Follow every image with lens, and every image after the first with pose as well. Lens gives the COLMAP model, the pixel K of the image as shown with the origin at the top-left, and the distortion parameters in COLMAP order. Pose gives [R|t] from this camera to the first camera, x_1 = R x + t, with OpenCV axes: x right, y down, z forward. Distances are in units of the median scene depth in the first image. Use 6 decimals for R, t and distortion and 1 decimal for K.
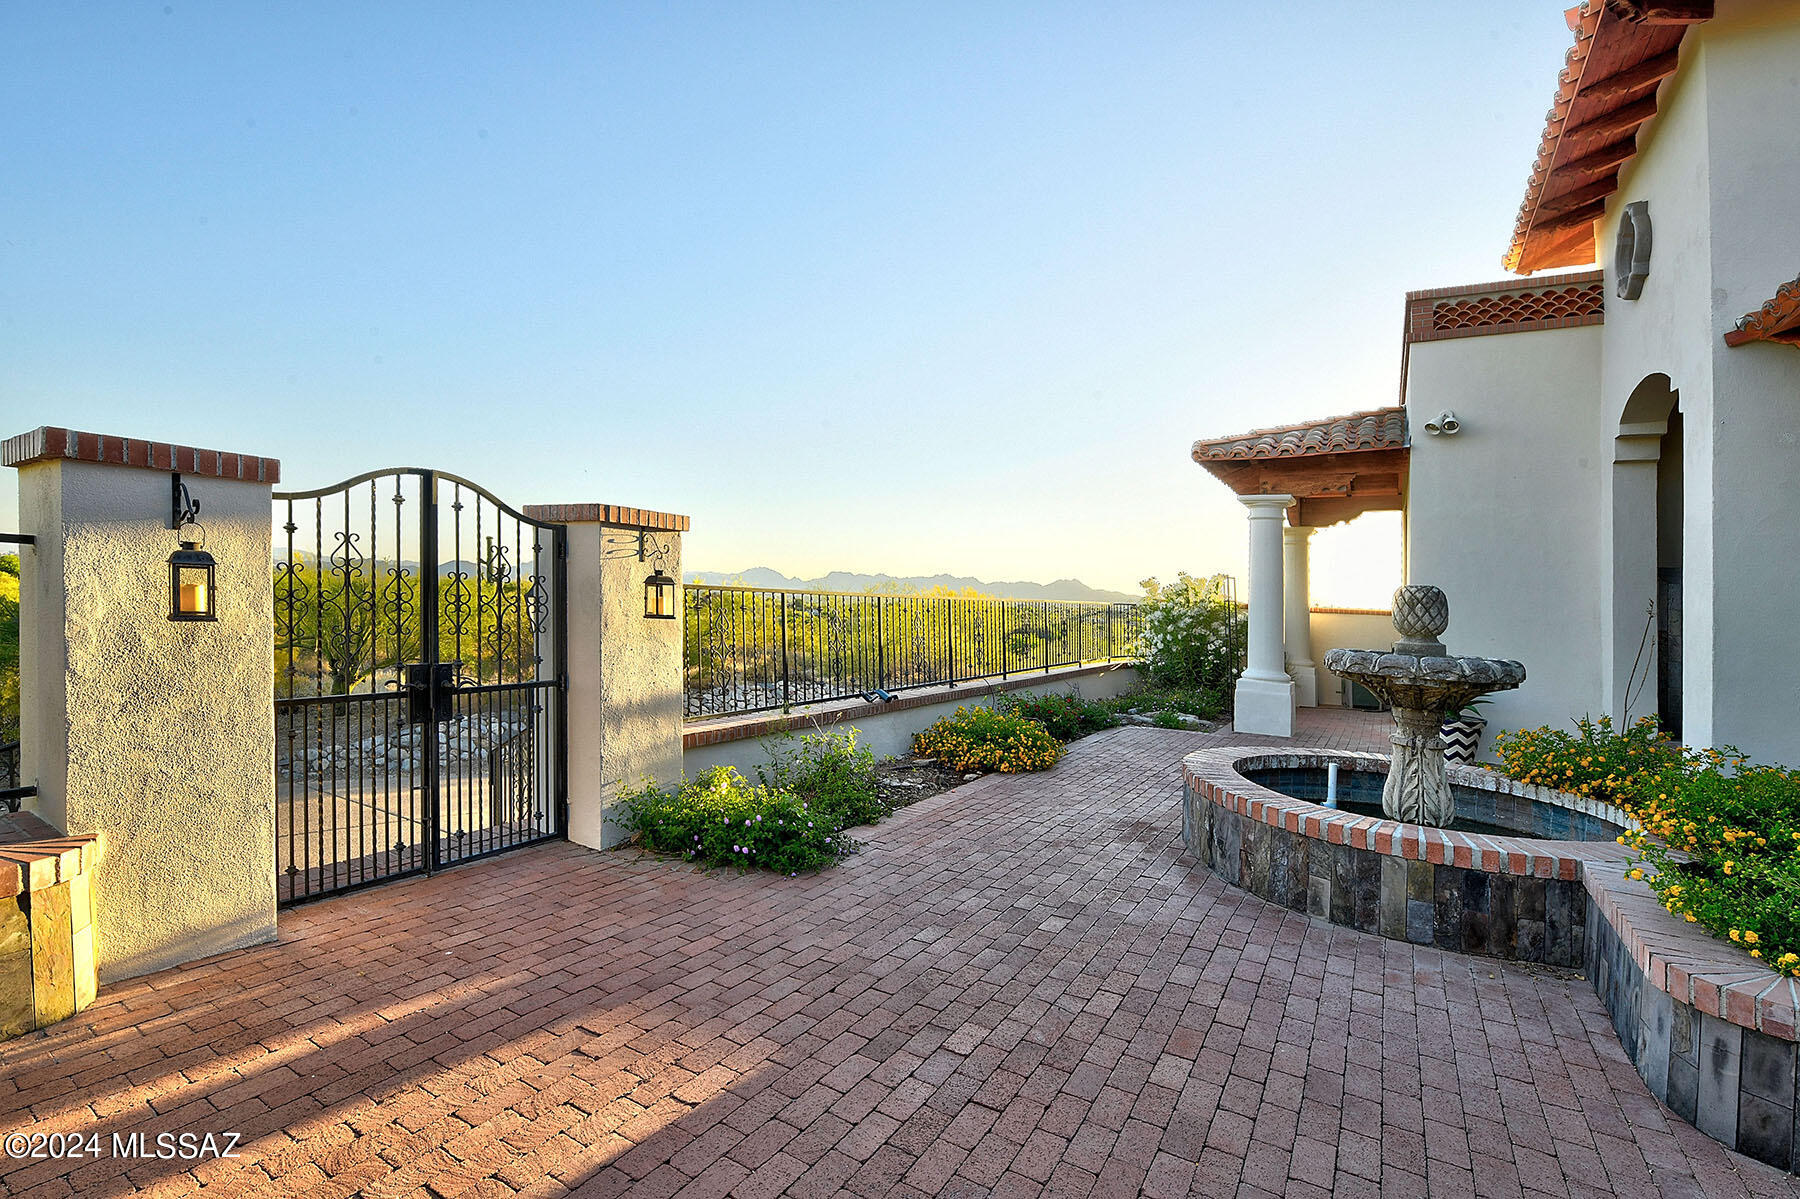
lens RADIAL K [[838.1, 0, 900.0], [0, 838.1, 599.5], [0, 0, 1]] dist [0.000471, -0.013677]
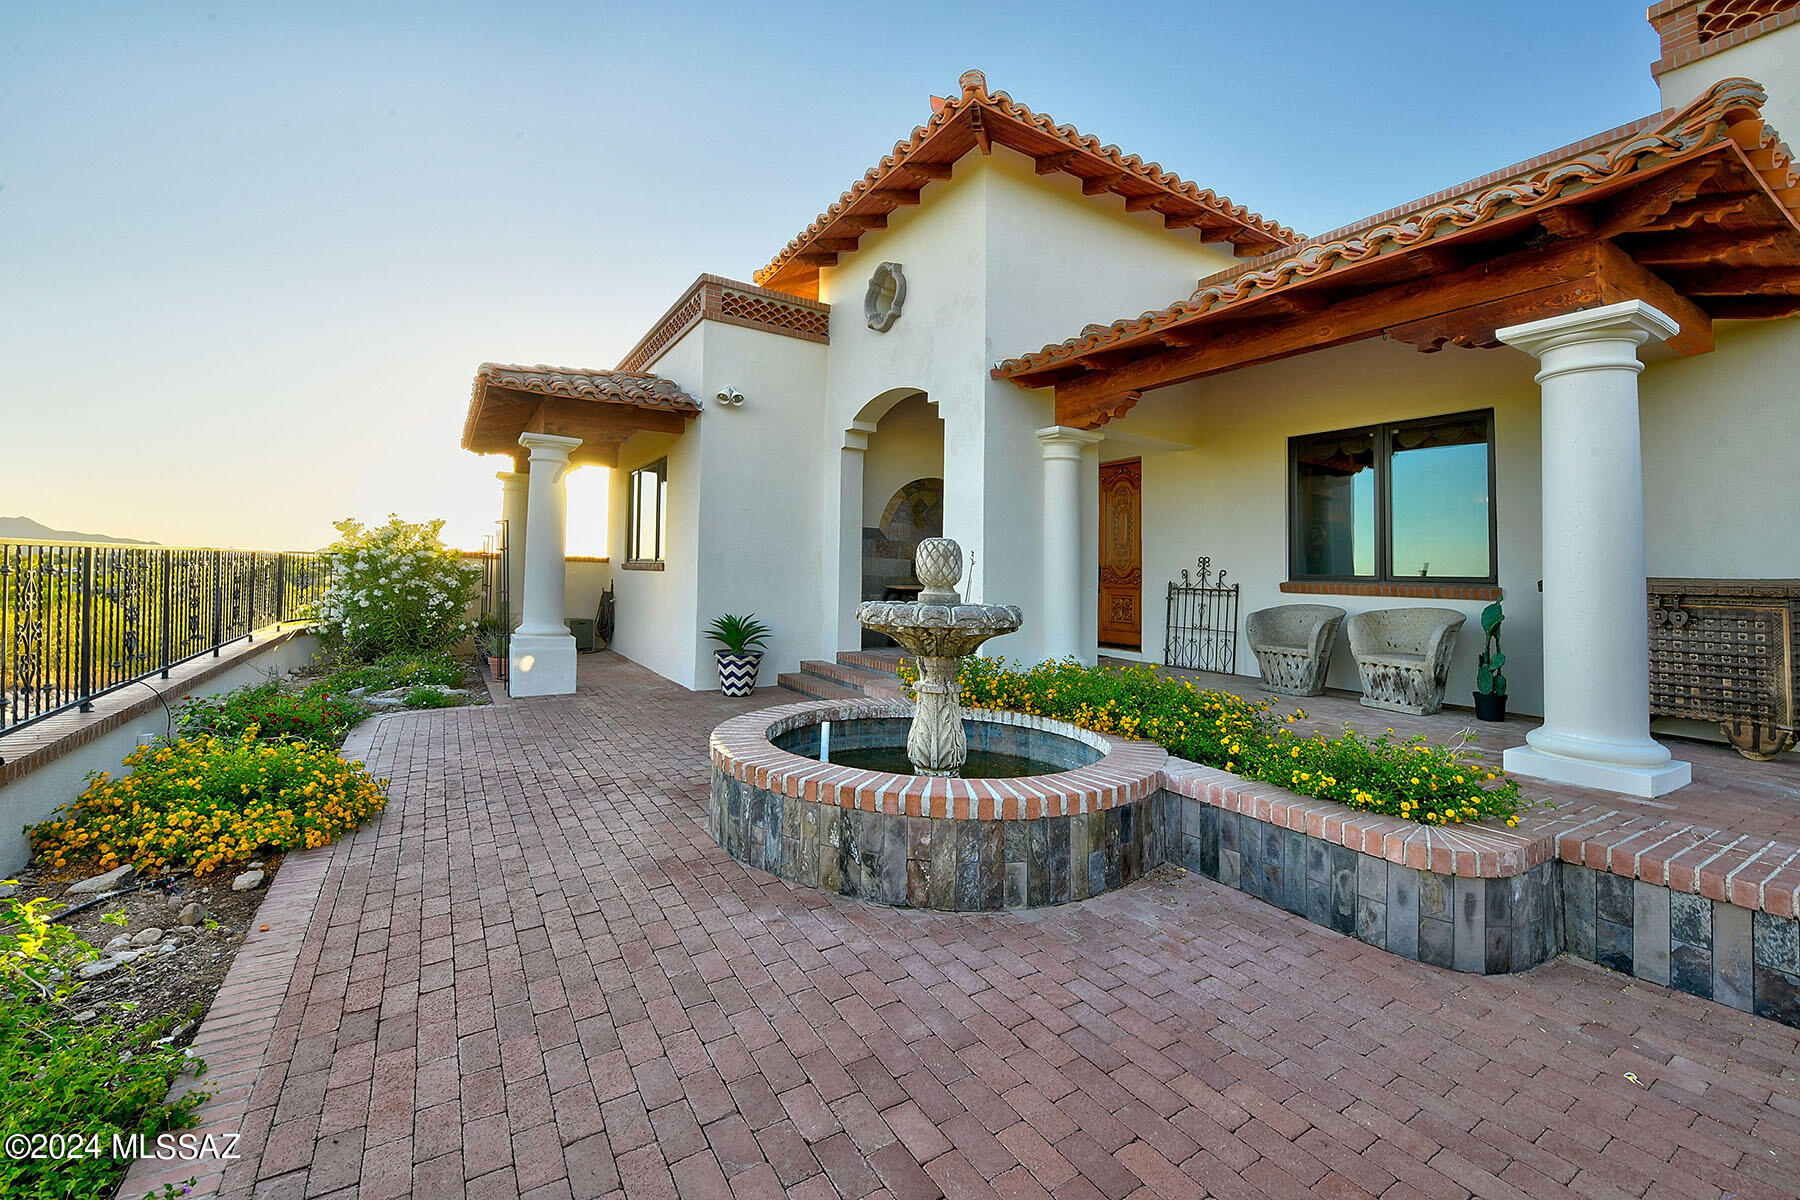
lens RADIAL K [[717.6, 0, 900.5], [0, 717.6, 516.4], [0, 0, 1]] dist [-0.014107, -0.000354]
pose [[0.445420, 0.043055, 0.894286, -0.211962], [-0.006472, 0.998972, -0.044871, -0.003659], [-0.895298, 0.014198, 0.445240, 0.627200]]
